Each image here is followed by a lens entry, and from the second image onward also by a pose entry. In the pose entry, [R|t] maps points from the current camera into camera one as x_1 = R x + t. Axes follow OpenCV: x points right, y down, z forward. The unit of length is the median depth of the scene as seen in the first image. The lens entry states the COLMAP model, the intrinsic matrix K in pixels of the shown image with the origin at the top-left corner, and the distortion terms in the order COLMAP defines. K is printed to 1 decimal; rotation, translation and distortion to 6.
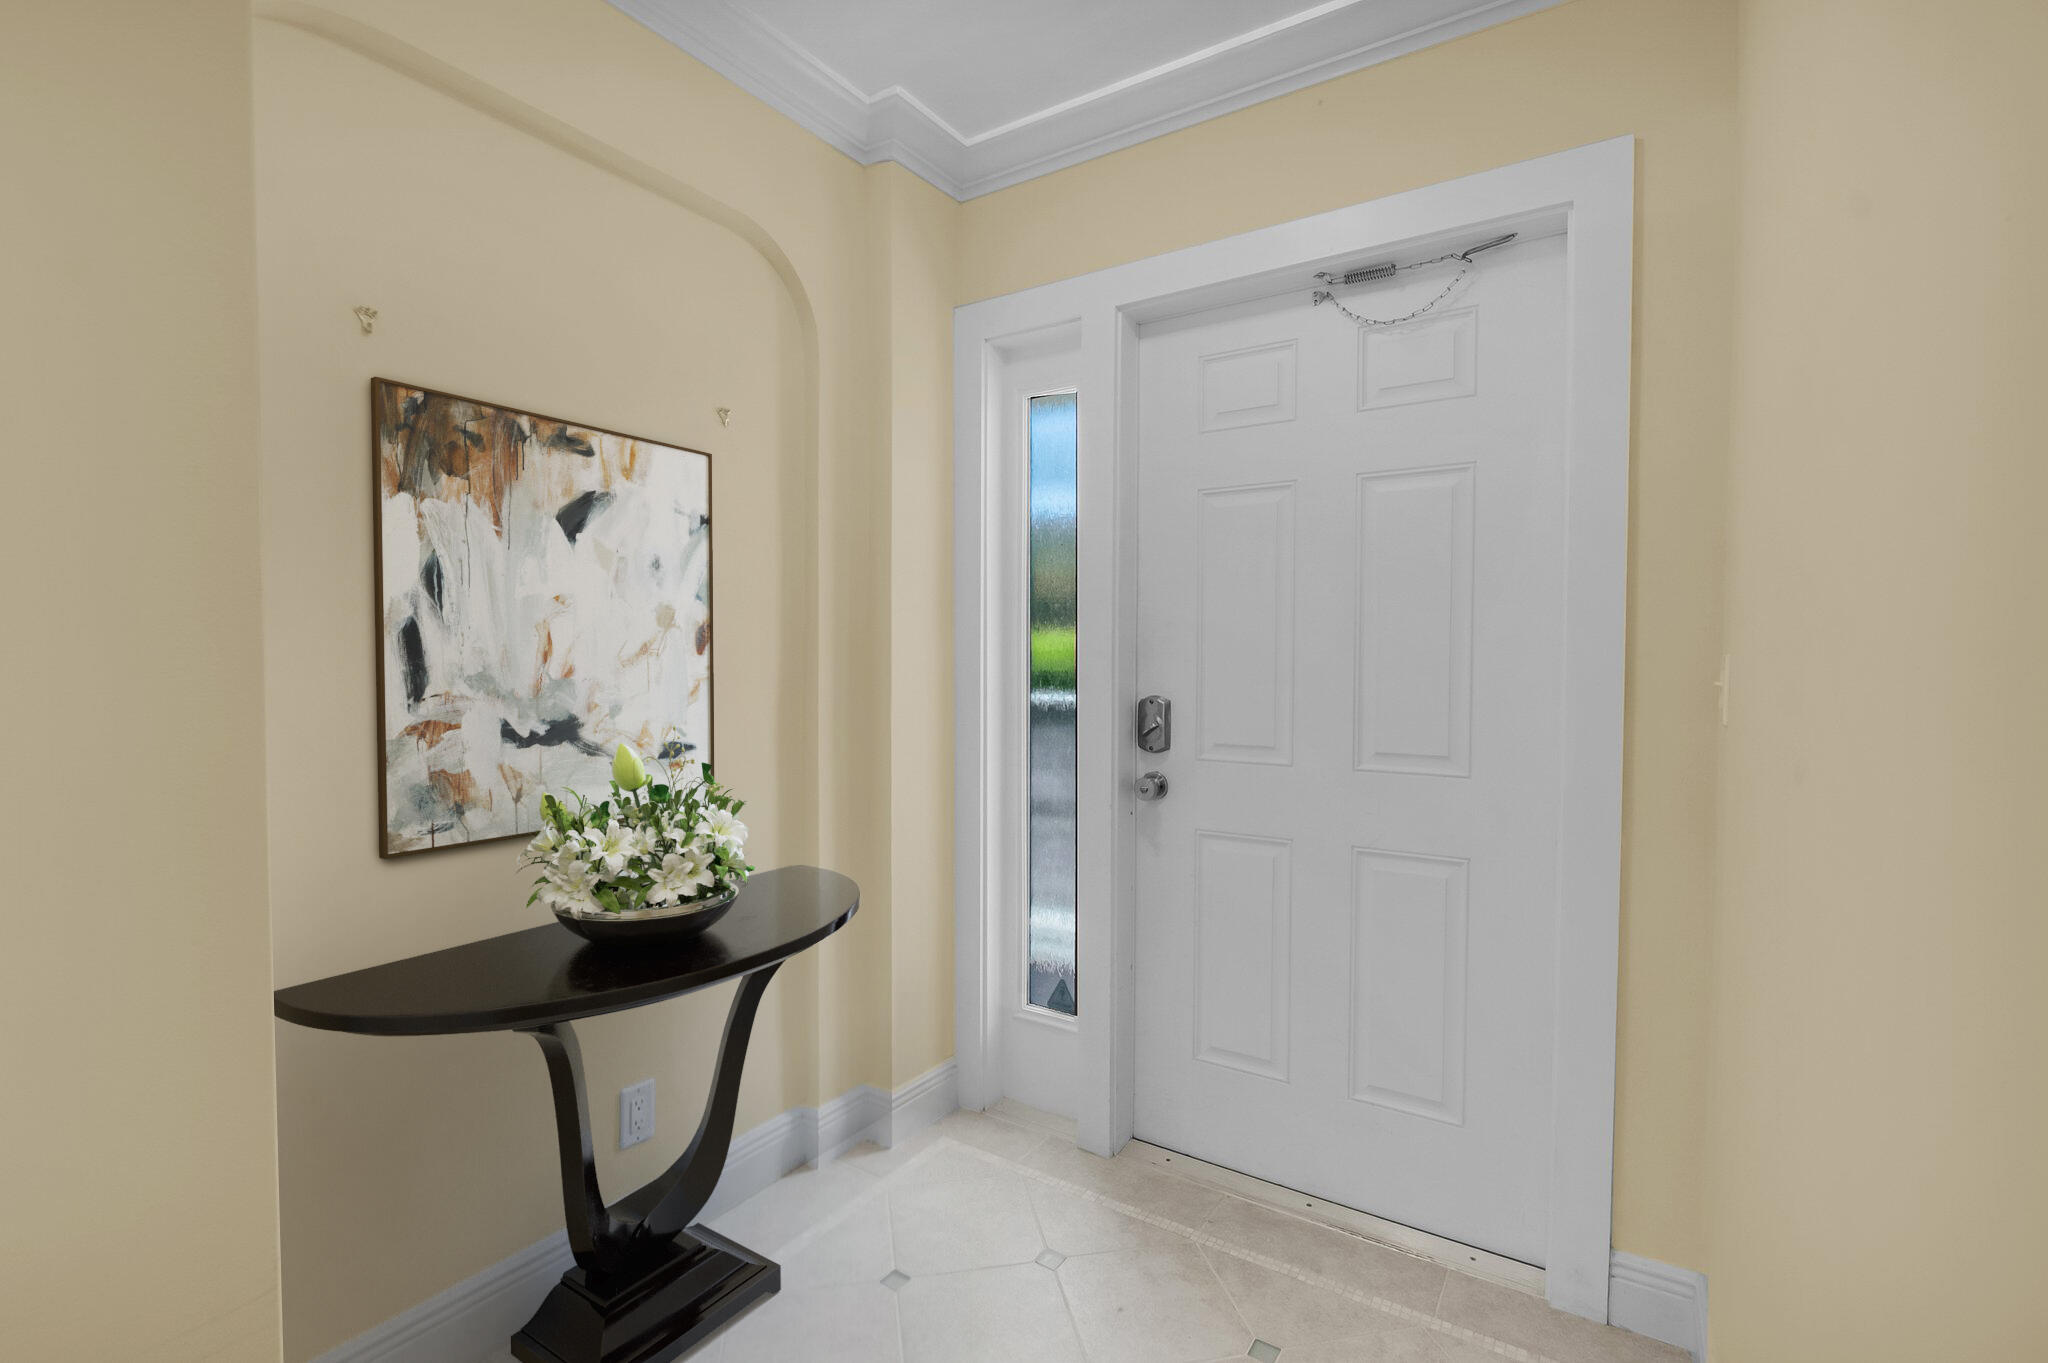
lens RADIAL K [[926.0, 0, 1011.3], [0, 926.0, 686.2], [0, 0, 1]] dist [-0.005043, -0.000551]
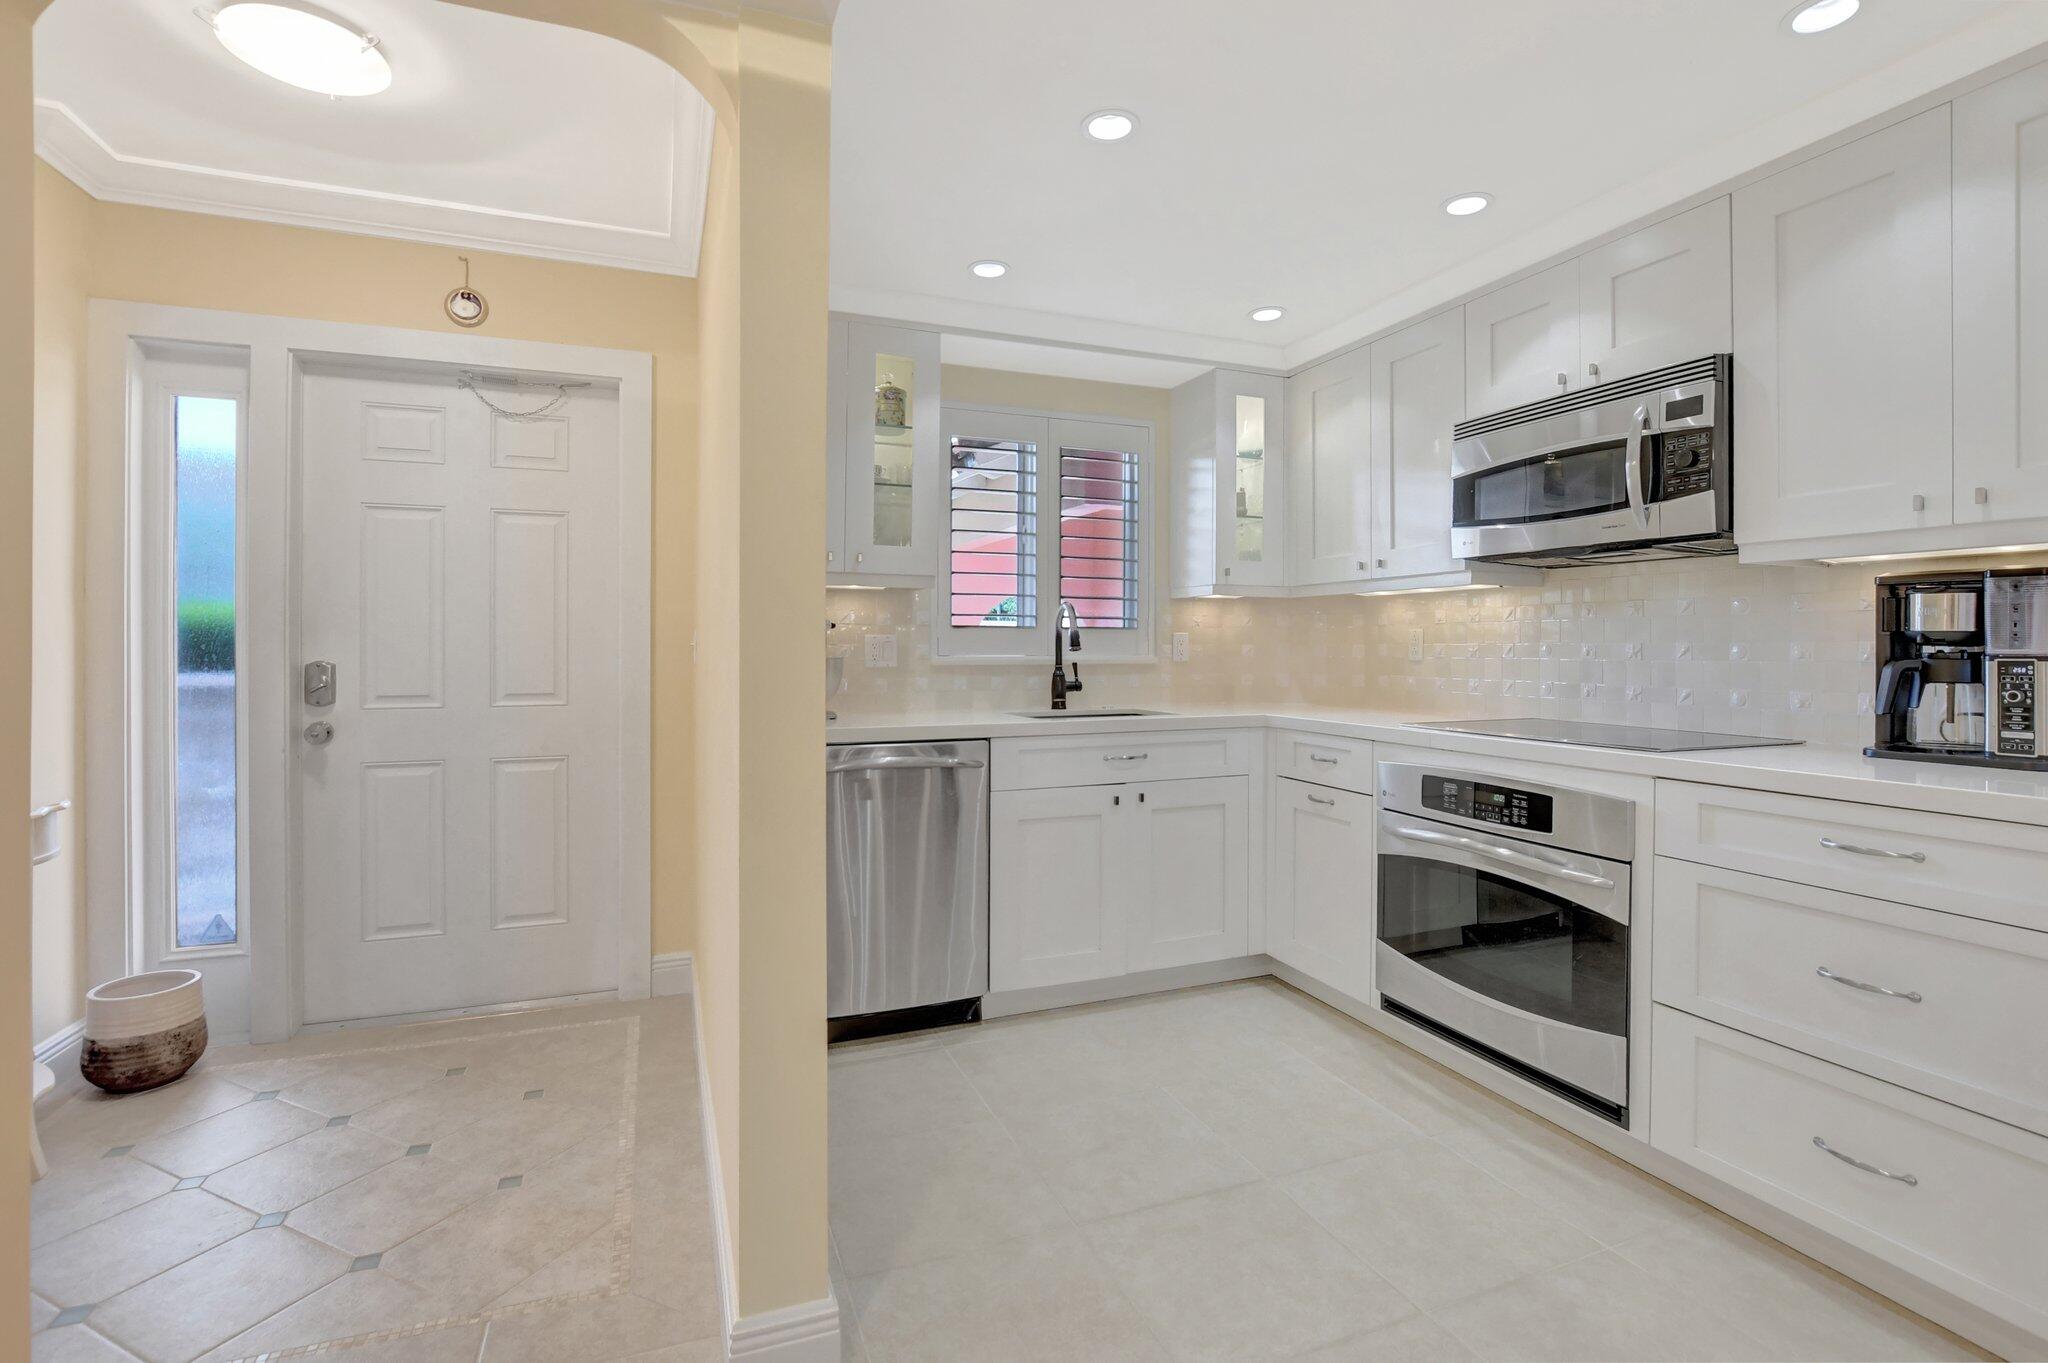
lens RADIAL K [[949.4, 0, 1000.2], [0, 949.4, 646.6], [0, 0, 1]] dist [-0.023224, 0.001596]
pose [[0.584320, -0.001008, 0.811523, -0.343812], [0.020194, 0.999708, -0.013299, 0.026814], [-0.811272, 0.024159, 0.584170, -0.497920]]
